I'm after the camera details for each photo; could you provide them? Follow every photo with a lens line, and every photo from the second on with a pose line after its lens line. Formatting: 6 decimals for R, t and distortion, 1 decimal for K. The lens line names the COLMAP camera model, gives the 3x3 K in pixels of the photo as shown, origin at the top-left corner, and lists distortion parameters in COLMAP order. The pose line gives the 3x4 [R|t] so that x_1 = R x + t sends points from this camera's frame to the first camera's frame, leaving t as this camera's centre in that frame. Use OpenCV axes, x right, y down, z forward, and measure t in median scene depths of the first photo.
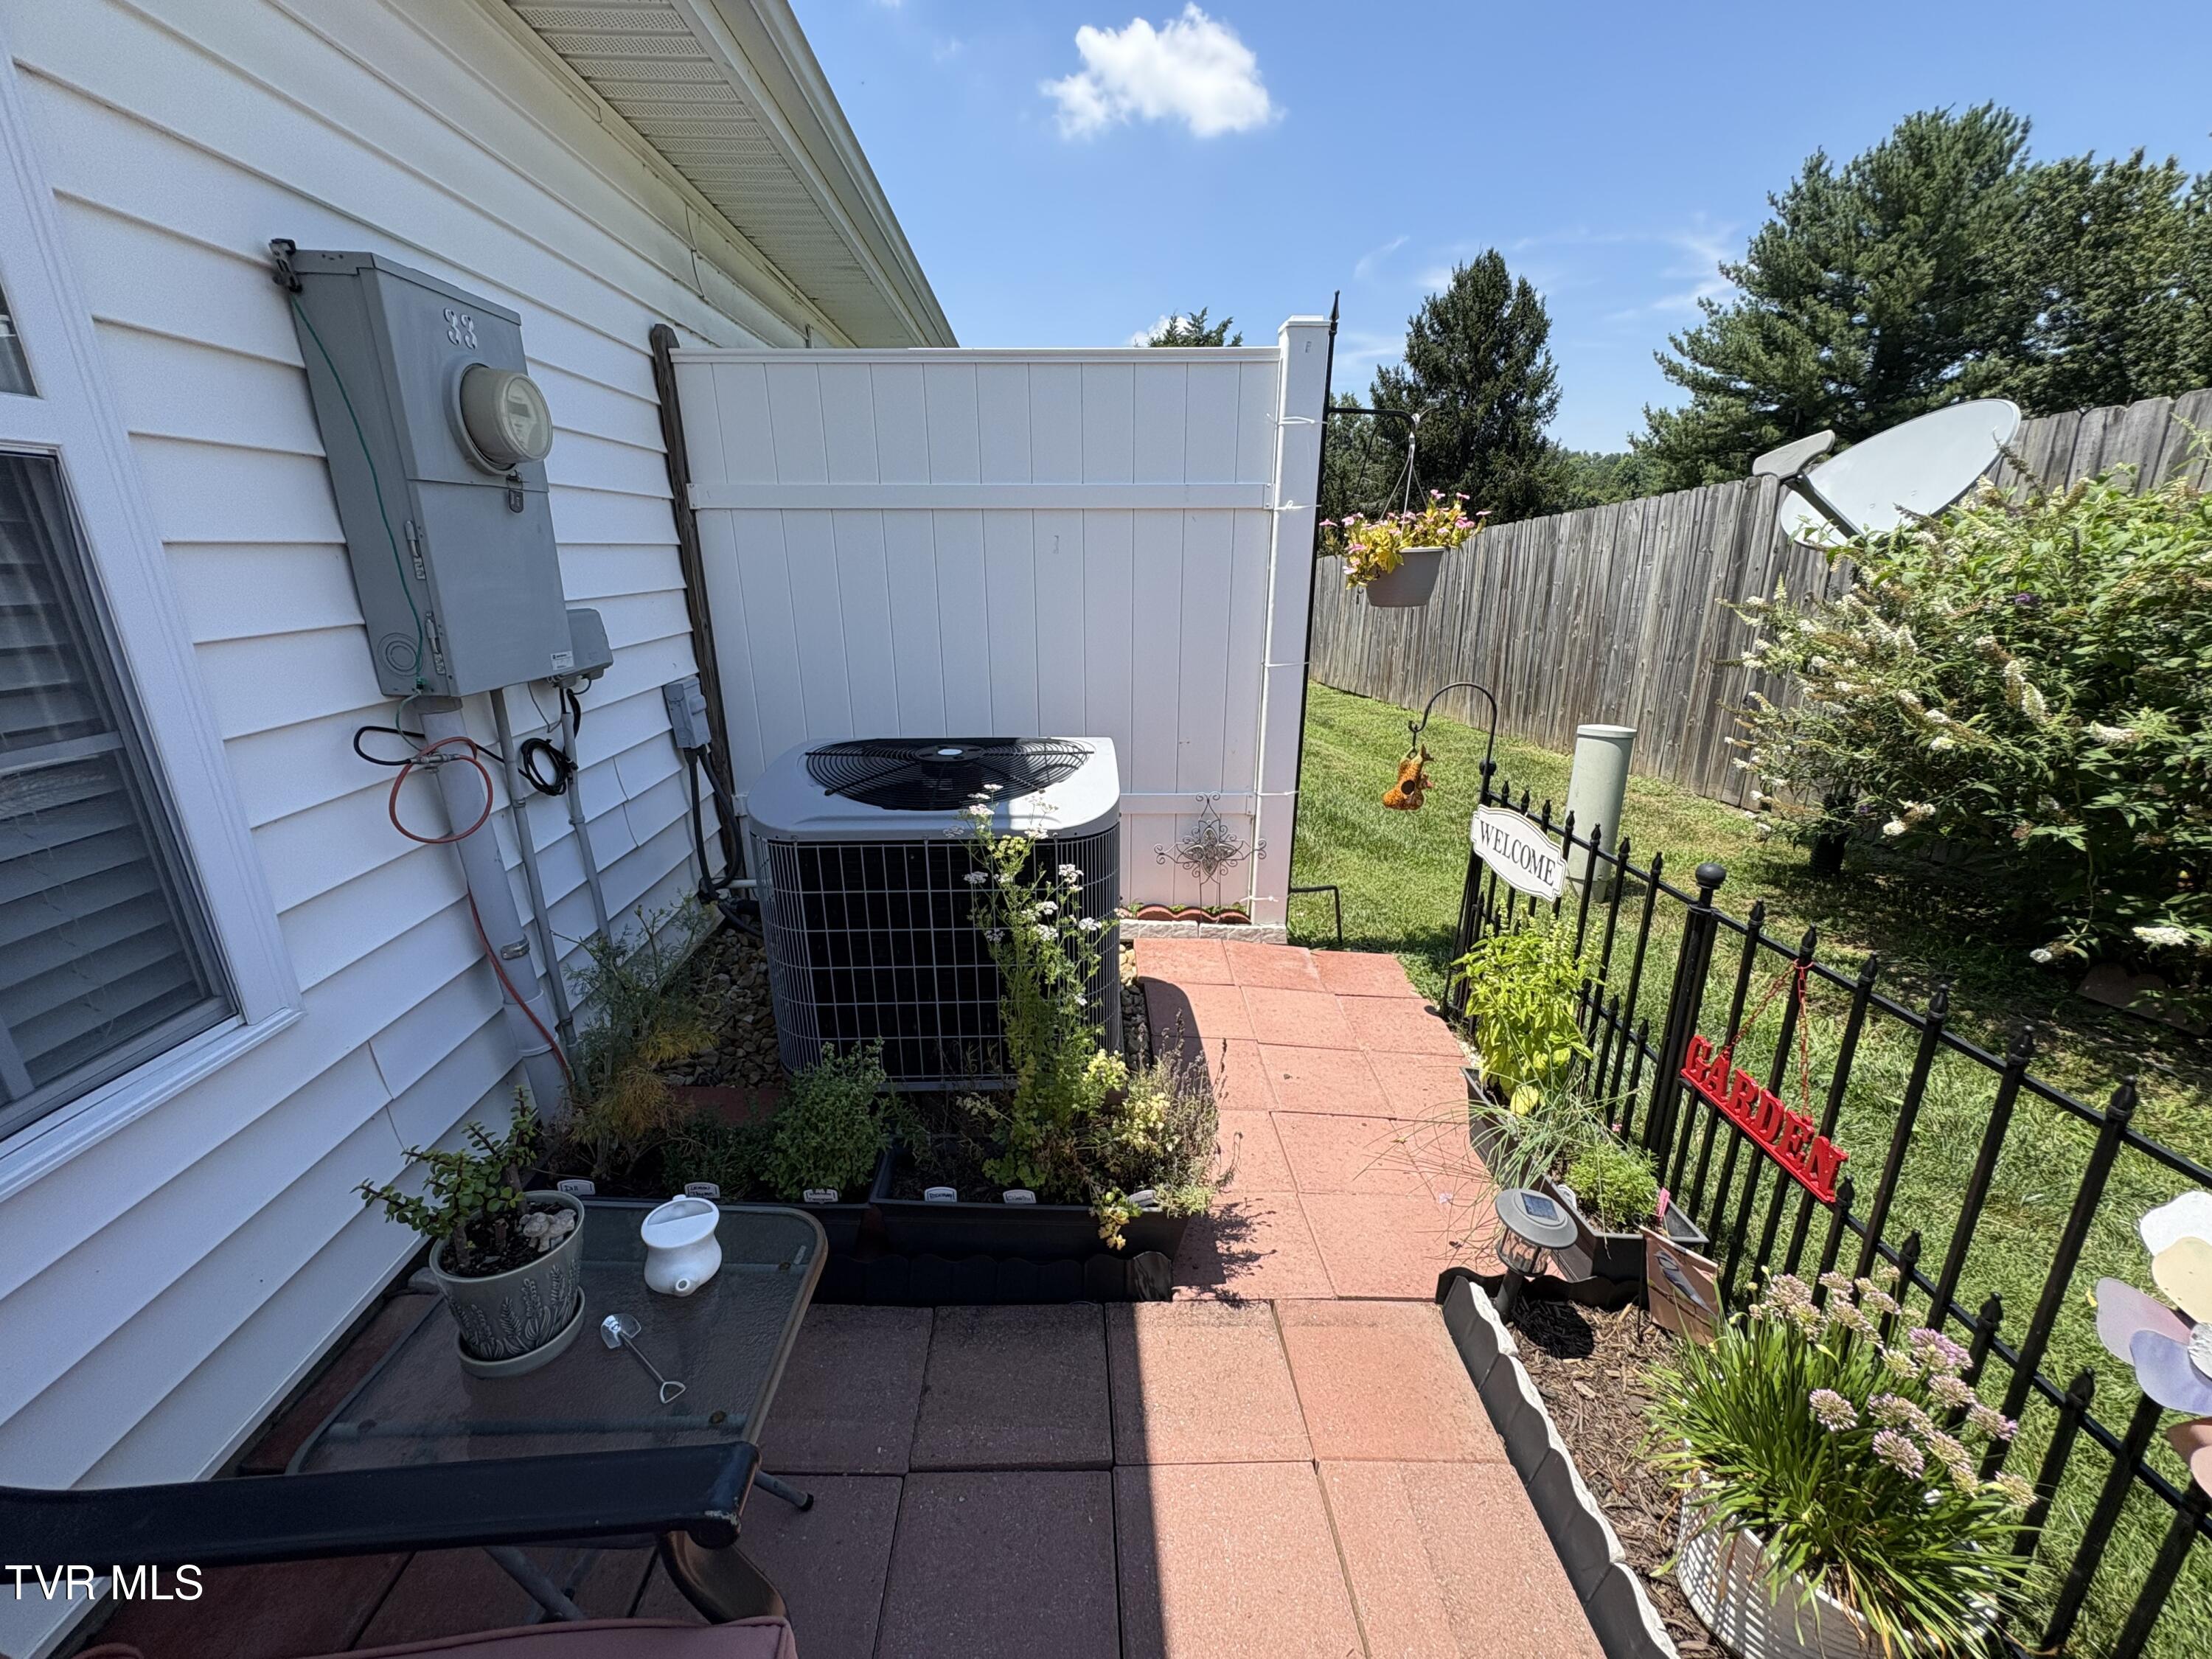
lens RADIAL K [[879.6, 0, 1106.0], [0, 879.6, 829.5], [0, 0, 1]] dist [0.002402, -0.003402]
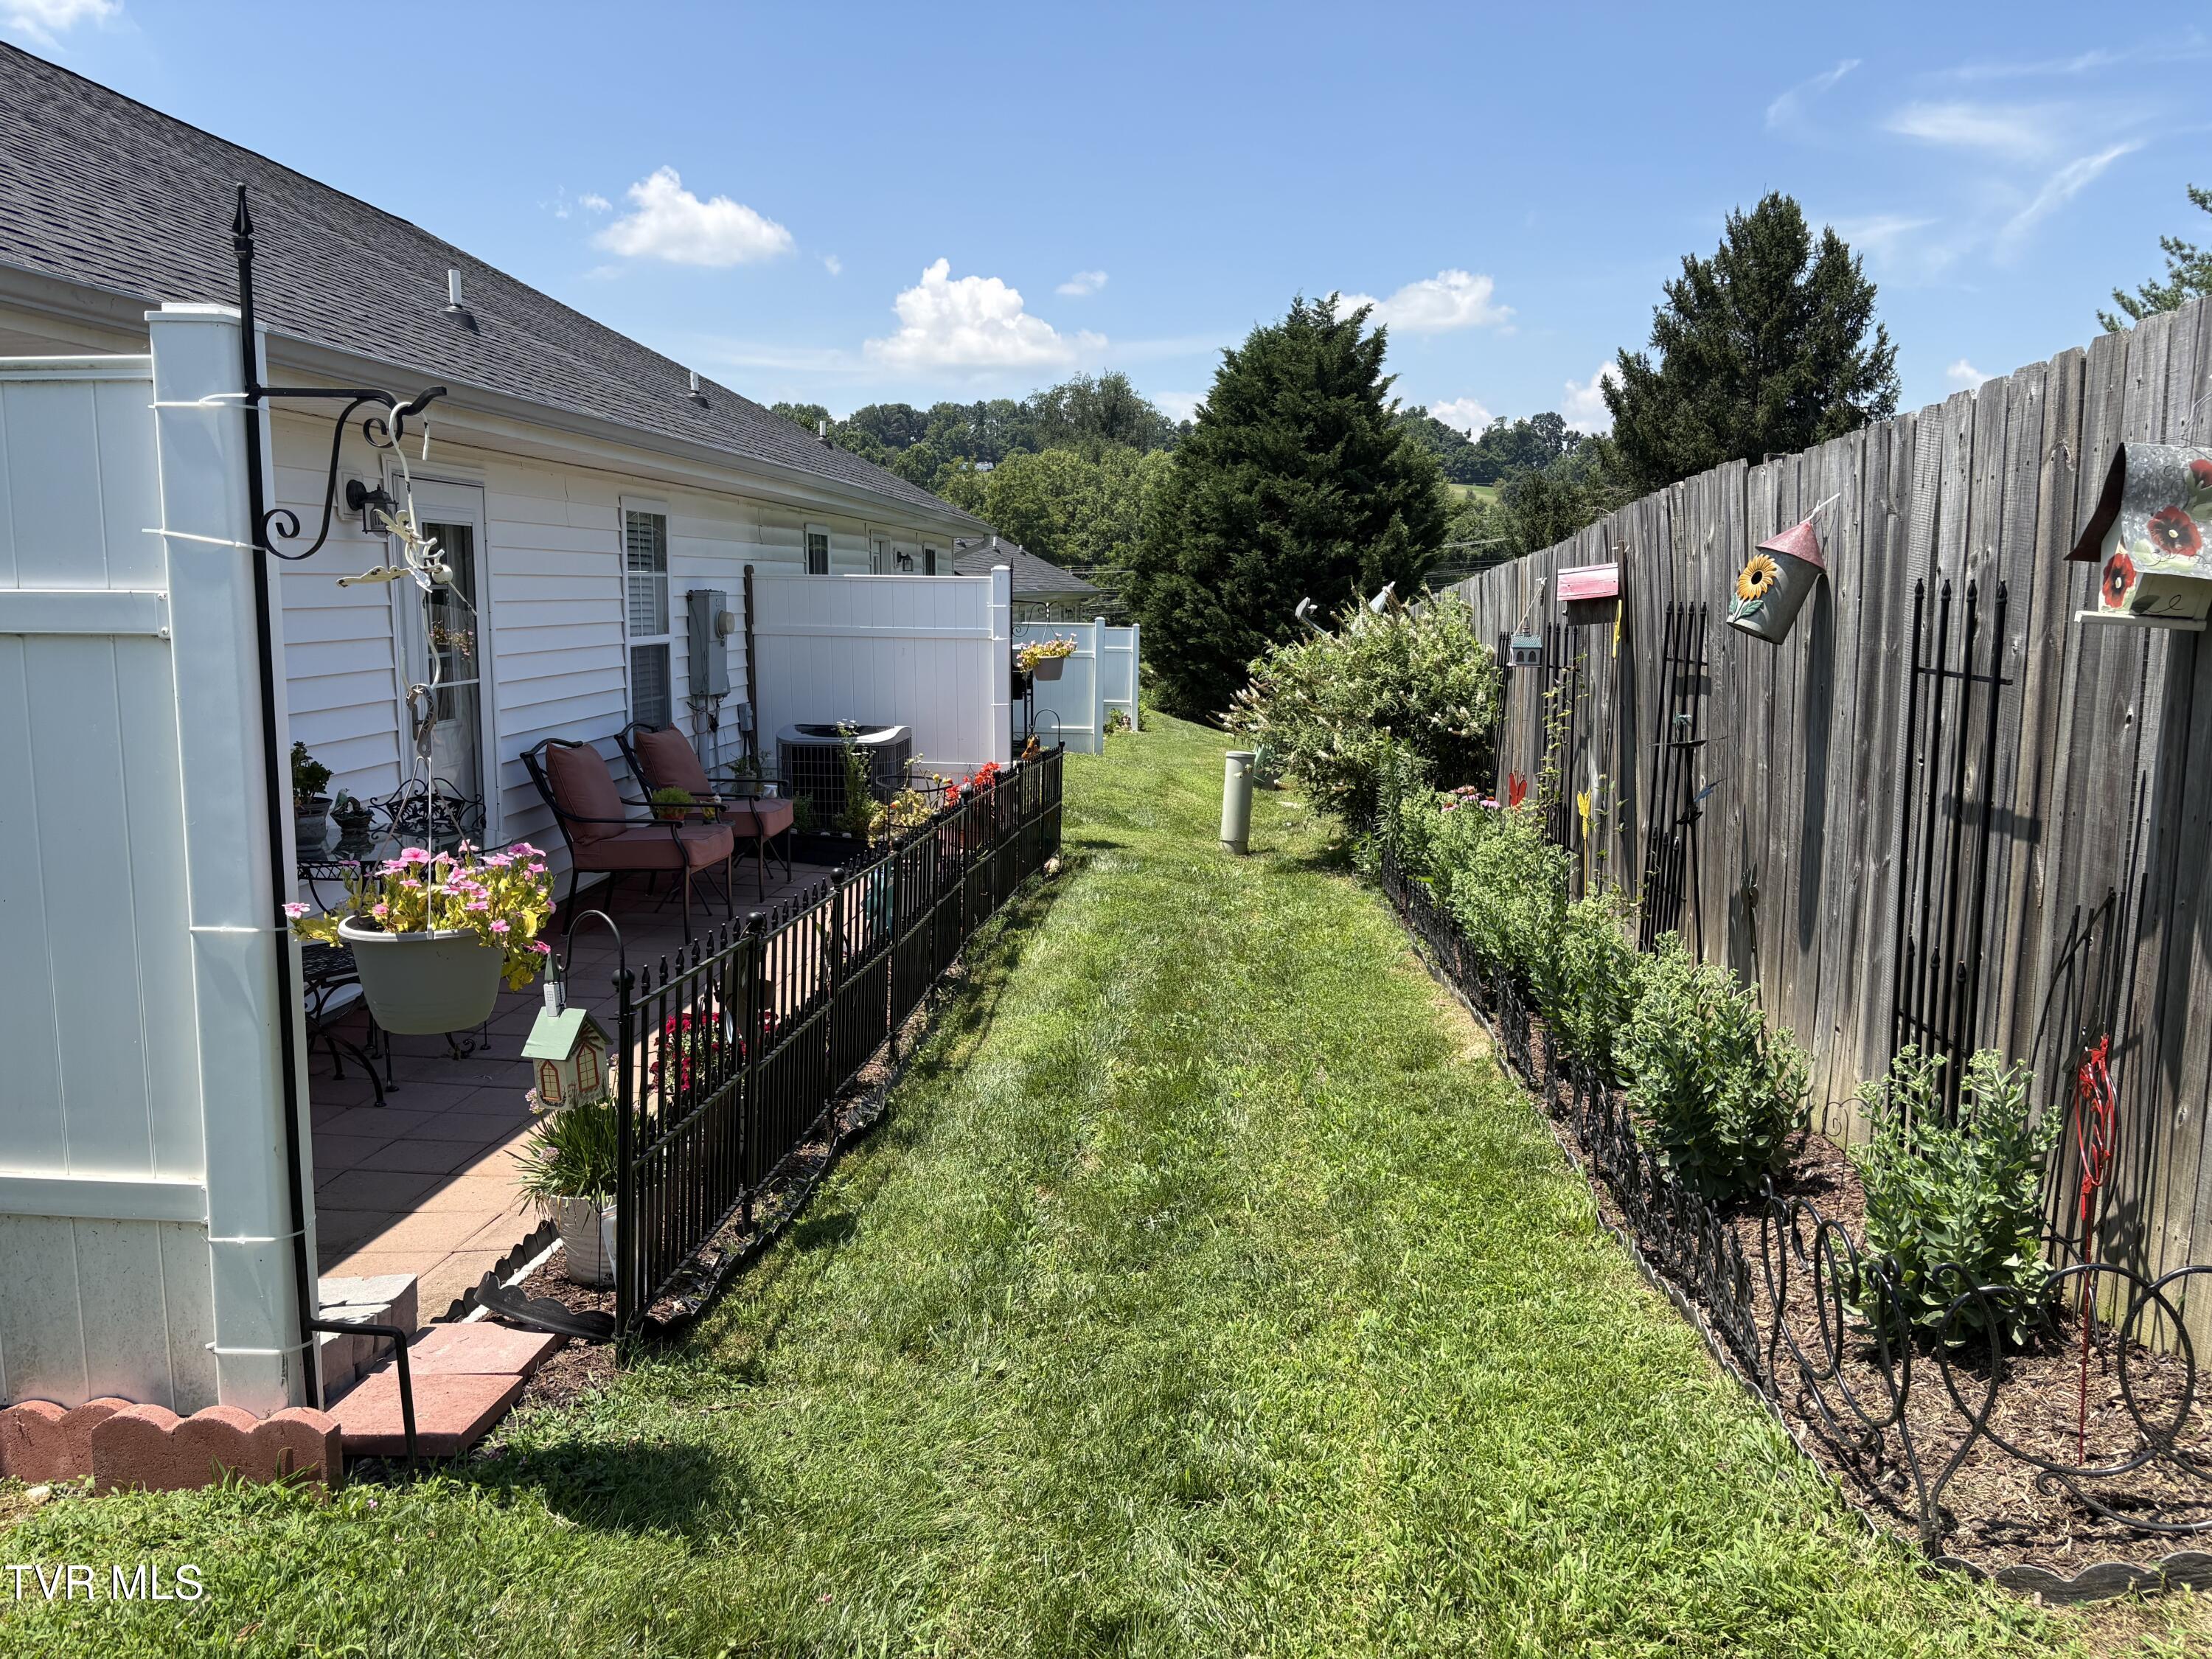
lens RADIAL K [[1708.5, 0, 1106.0], [0, 1708.5, 829.5], [0, 0, 1]] dist [0.034651, -0.003770]
pose [[0.992362, 0.030761, -0.119466, 0.752443], [-0.050090, 0.985463, -0.162338, 0.618874], [0.112736, 0.167082, 0.979476, -2.400773]]
